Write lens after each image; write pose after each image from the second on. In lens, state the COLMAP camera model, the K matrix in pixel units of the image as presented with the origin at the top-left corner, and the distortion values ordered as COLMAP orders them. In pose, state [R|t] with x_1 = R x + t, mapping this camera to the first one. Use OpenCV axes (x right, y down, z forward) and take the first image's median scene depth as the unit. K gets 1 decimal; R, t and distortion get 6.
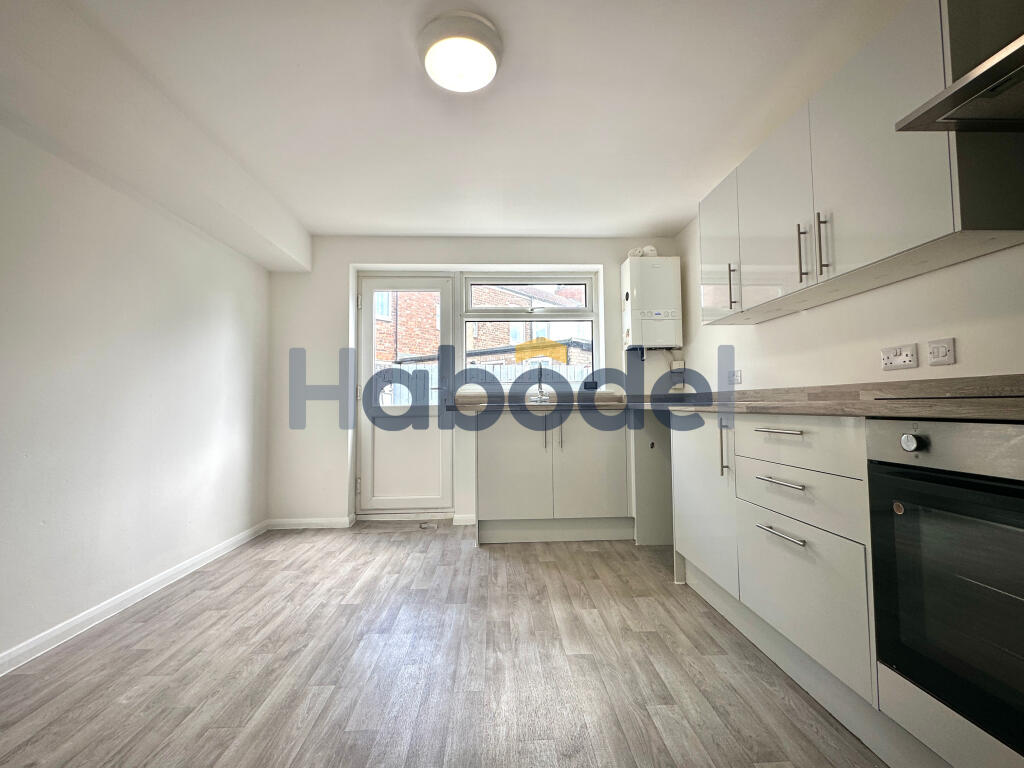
lens RADIAL K [[449.6, 0, 511.2], [0, 449.6, 383.5], [0, 0, 1]] dist [-0.000541, -0.000145]
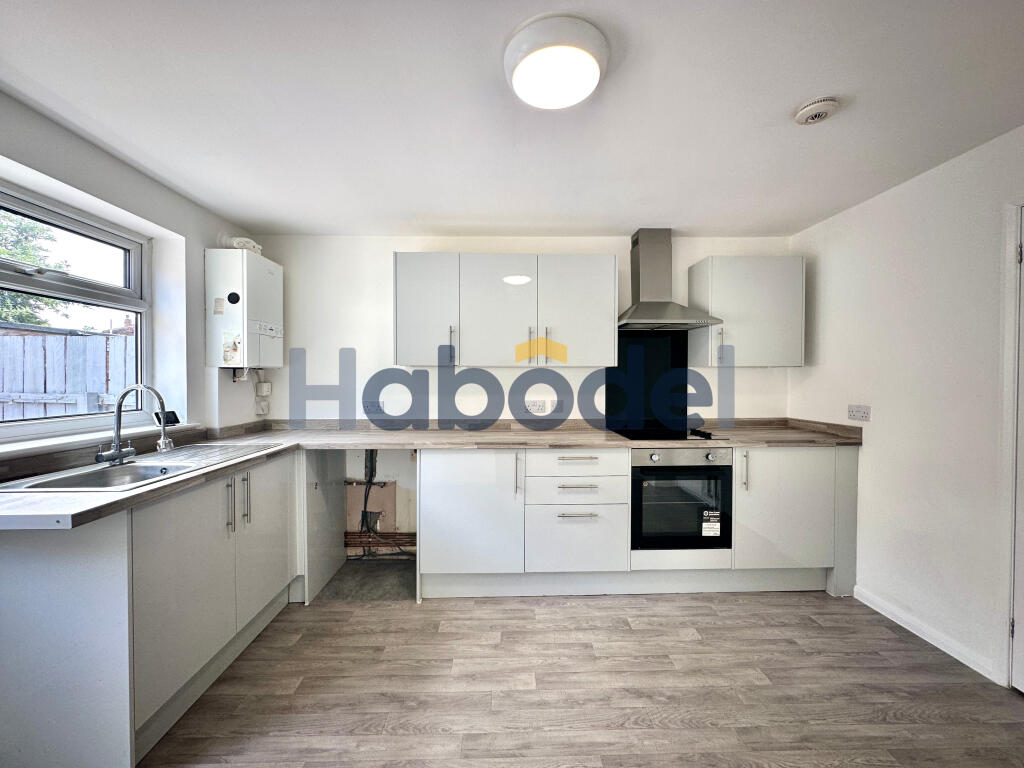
lens RADIAL K [[414.4, 0, 510.1], [0, 414.4, 383.1], [0, 0, 1]] dist [-0.010098, -0.000006]
pose [[0.005238, -0.002116, 0.999984, -0.744446], [-0.049541, 0.998769, 0.002373, -0.129688], [-0.998758, -0.049553, 0.005127, 0.906720]]
